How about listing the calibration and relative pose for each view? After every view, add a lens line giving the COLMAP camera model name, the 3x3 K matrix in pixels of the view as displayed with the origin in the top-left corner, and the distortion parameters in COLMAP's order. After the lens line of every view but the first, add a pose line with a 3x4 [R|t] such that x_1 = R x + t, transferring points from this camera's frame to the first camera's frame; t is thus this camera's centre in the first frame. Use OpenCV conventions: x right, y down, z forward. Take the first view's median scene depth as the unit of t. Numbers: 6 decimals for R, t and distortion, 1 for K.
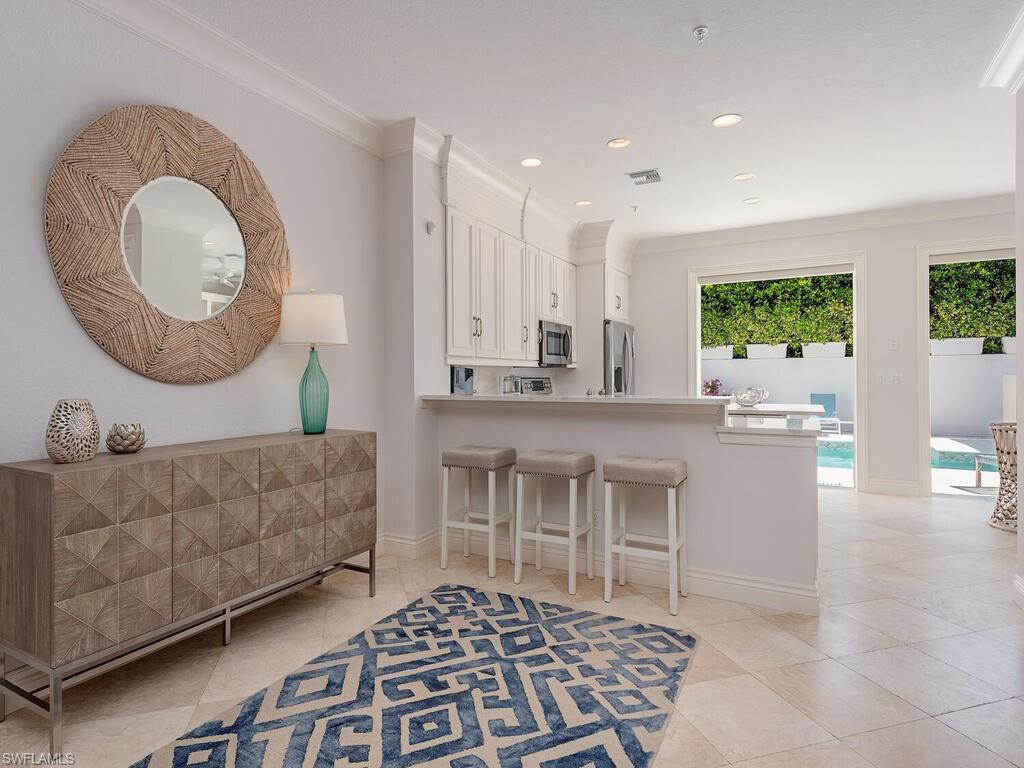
lens RADIAL K [[561.2, 0, 464.0], [0, 561.2, 378.2], [0, 0, 1]] dist [-0.015561, -0.000609]
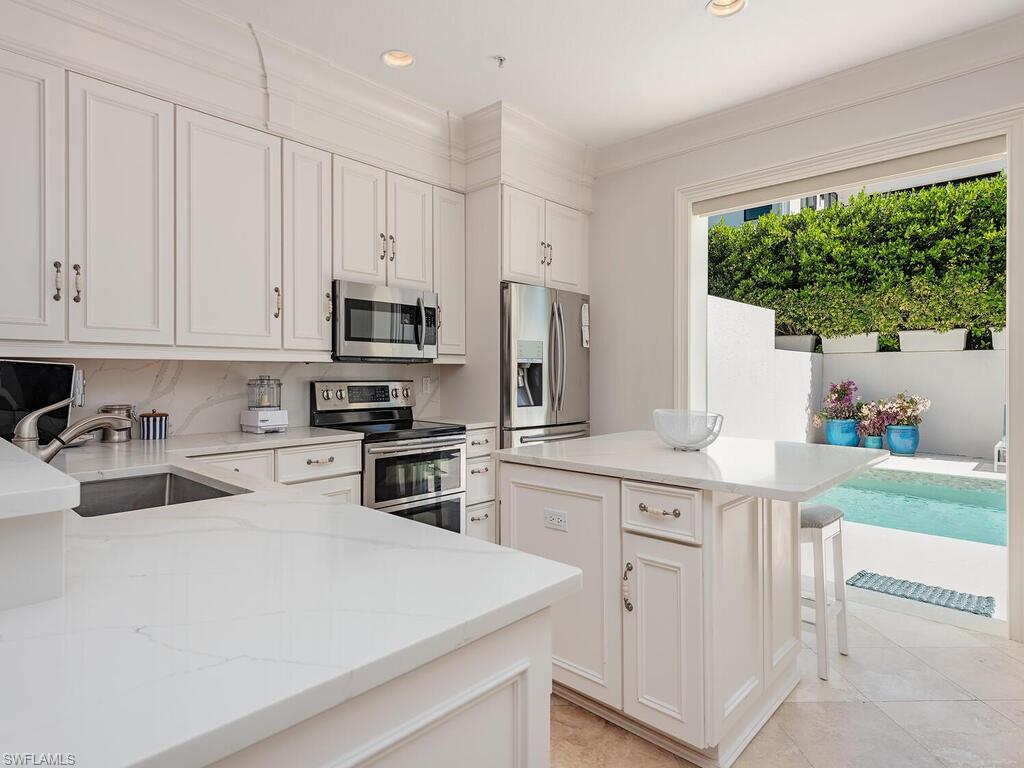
lens RADIAL K [[569.4, 0, 488.5], [0, 569.4, 374.5], [0, 0, 1]] dist [0.001160, -0.002598]
pose [[0.972896, 0.005681, -0.231172, 0.187220], [-0.005925, 0.999982, -0.000358, -0.003721], [0.231166, 0.001718, 0.972913, 0.212256]]
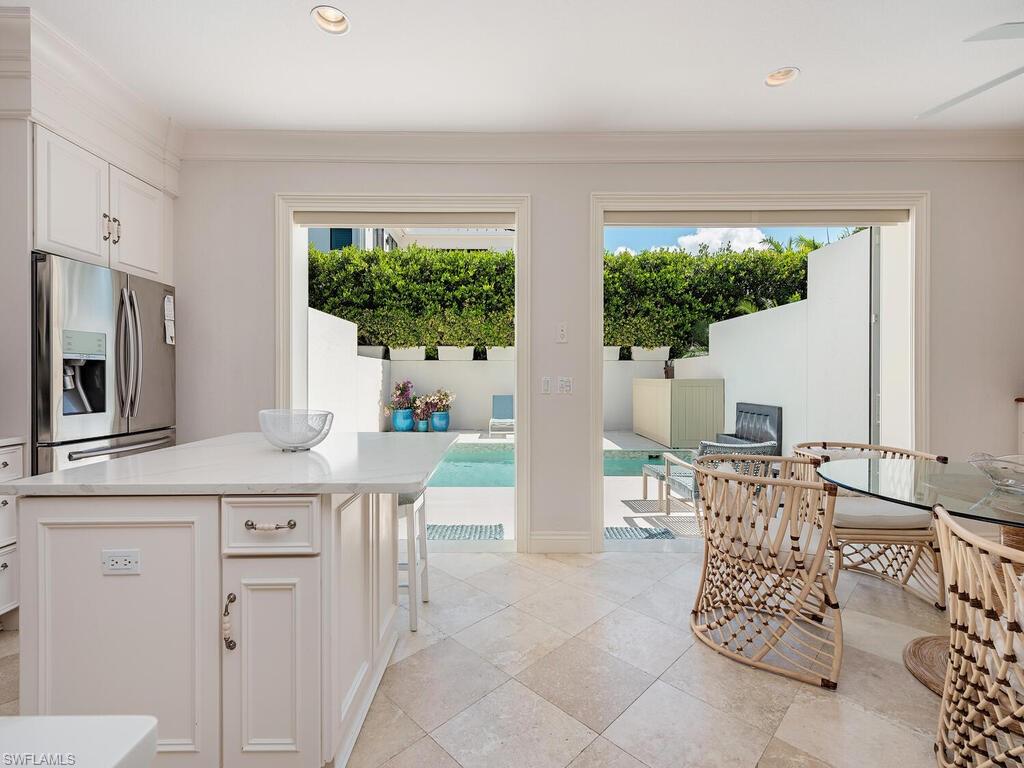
lens RADIAL K [[468.9, 0, 508.4], [0, 468.9, 378.7], [0, 0, 1]] dist [0.013440, -0.003245]
pose [[0.849112, 0.003518, 0.528201, 0.185551], [-0.003837, 0.999993, -0.000493, -0.002550], [-0.528199, -0.001608, 0.849119, 0.244881]]
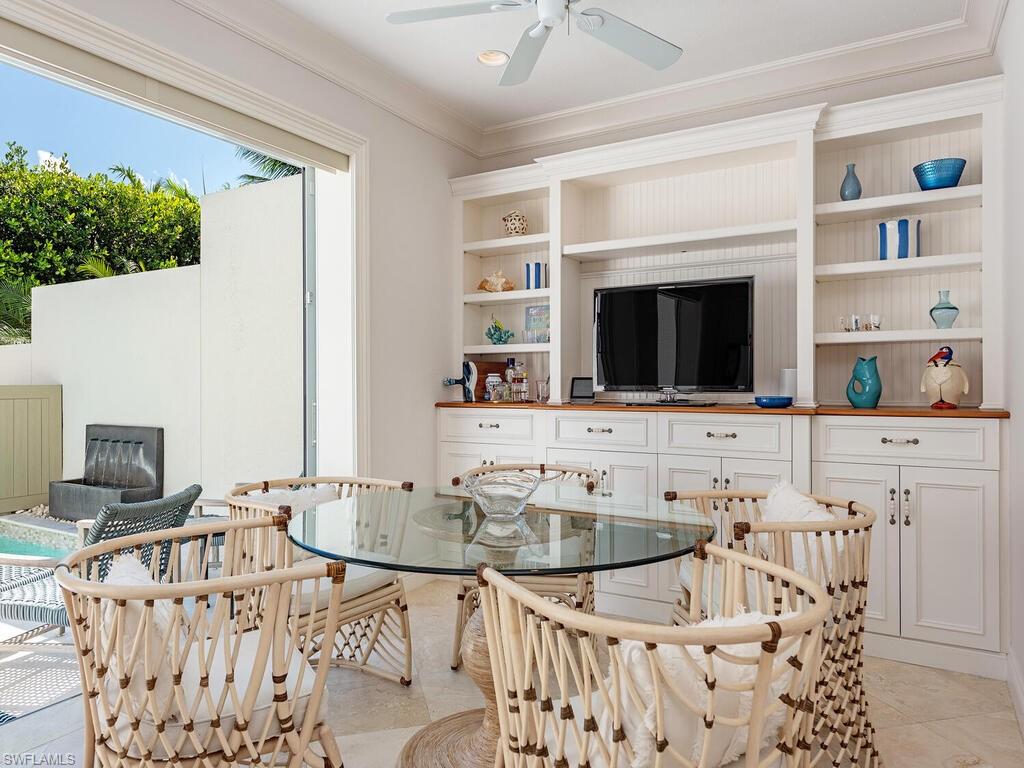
lens RADIAL K [[686.9, 0, 519.3], [0, 686.9, 381.0], [0, 0, 1]] dist [0.009238, -0.007874]
pose [[-0.021700, 0.005934, 0.999747, 0.226931], [0.005305, 0.999969, -0.005820, -0.001590], [-0.999750, 0.005178, -0.021731, 0.288096]]
